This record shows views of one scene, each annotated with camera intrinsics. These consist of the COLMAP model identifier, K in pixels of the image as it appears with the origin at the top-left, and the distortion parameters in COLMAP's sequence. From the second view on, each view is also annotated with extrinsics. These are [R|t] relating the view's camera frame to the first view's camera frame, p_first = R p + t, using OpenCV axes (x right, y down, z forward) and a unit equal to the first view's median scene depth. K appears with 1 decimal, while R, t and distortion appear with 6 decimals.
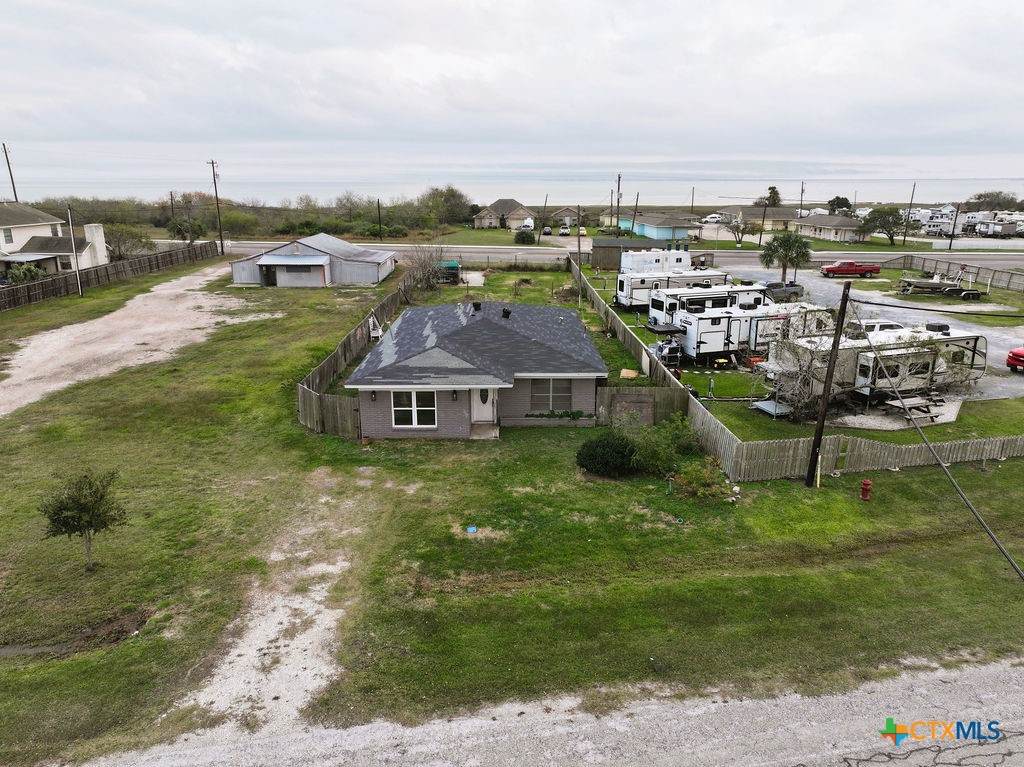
lens RADIAL K [[719.0, 0, 515.3], [0, 719.0, 382.9], [0, 0, 1]] dist [0.006104, 0.007008]
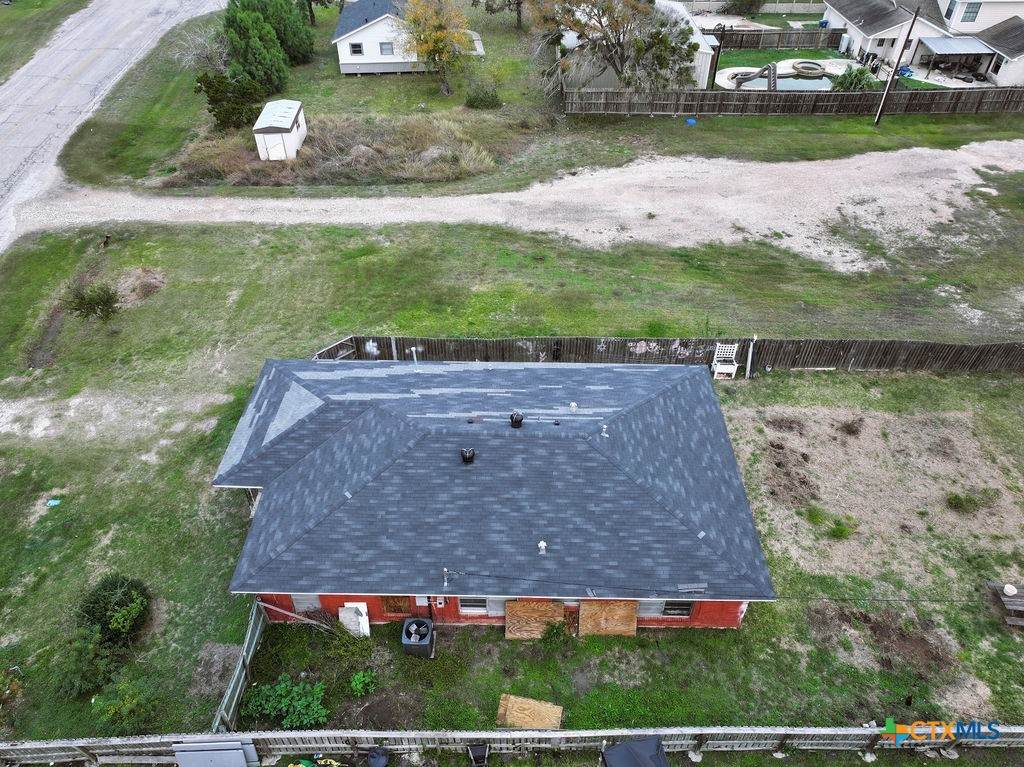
lens RADIAL K [[719.0, 0, 515.3], [0, 719.0, 382.9], [0, 0, 1]] dist [0.006104, 0.007008]
pose [[-0.018554, 0.659302, -0.751649, 0.768863], [-0.283963, 0.717346, 0.636223, -1.018541], [0.958656, 0.225245, 0.173907, 1.628845]]
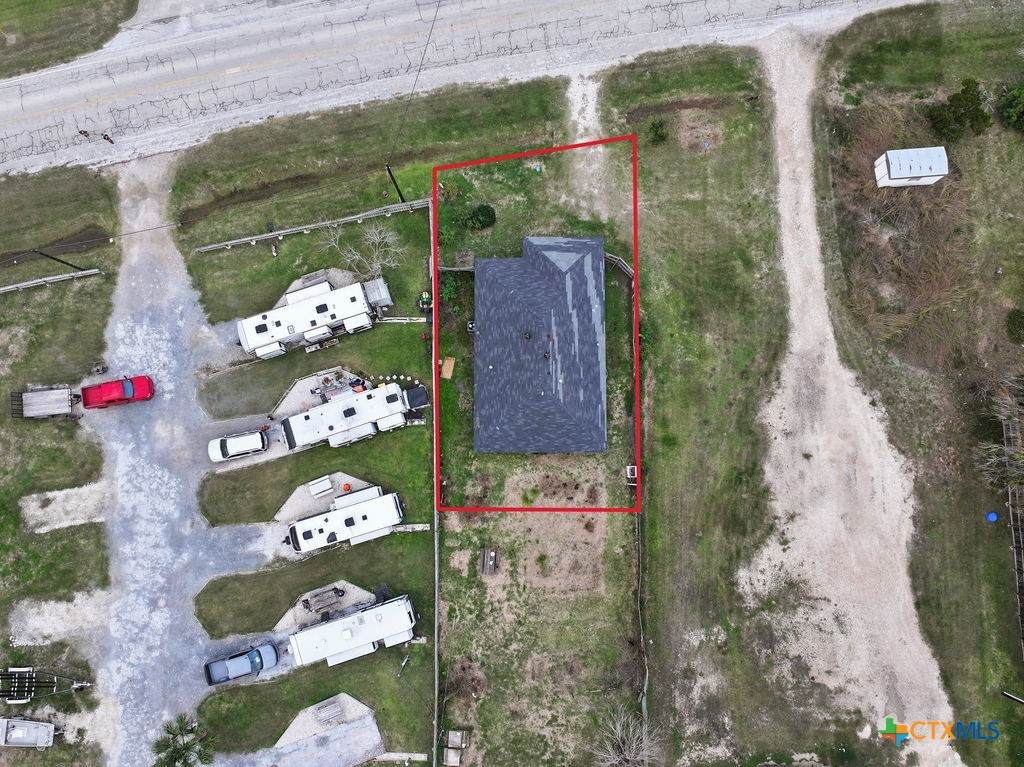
lens RADIAL K [[719.0, 0, 515.3], [0, 719.0, 382.9], [0, 0, 1]] dist [0.006104, 0.007008]
pose [[-0.999937, -0.006460, 0.009125, -0.002026], [0.010082, -0.168268, 0.985690, -3.009488], [-0.004832, 0.985720, 0.168323, 1.486821]]
